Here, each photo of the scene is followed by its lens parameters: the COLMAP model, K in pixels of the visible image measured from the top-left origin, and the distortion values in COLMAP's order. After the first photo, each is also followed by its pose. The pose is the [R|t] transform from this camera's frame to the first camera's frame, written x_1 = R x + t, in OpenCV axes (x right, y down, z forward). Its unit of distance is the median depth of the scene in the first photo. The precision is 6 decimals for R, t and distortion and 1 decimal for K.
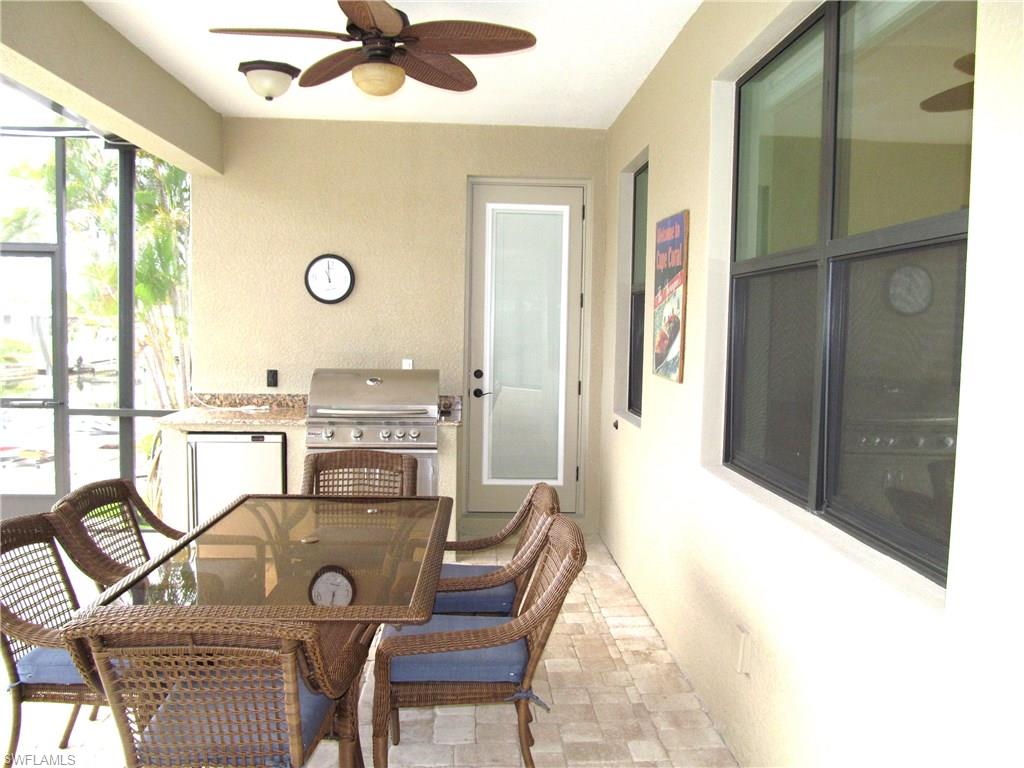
lens RADIAL K [[852.1, 0, 512.0], [0, 852.1, 384.0], [0, 0, 1]] dist [-0.011857, 0.003163]
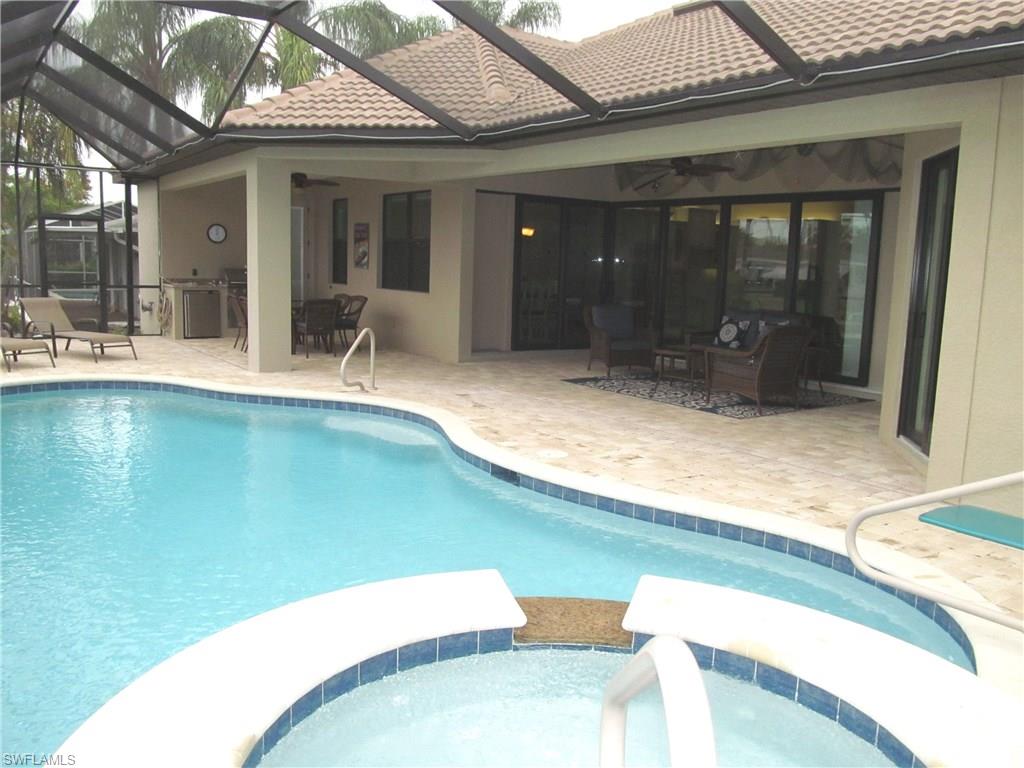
lens RADIAL K [[852.1, 0, 512.0], [0, 852.1, 384.0], [0, 0, 1]] dist [-0.011857, 0.003163]
pose [[0.857733, -0.067759, 0.509611, -1.120749], [0.021847, 0.995185, 0.095551, 0.147452], [-0.513631, -0.070824, 0.855083, -2.404212]]
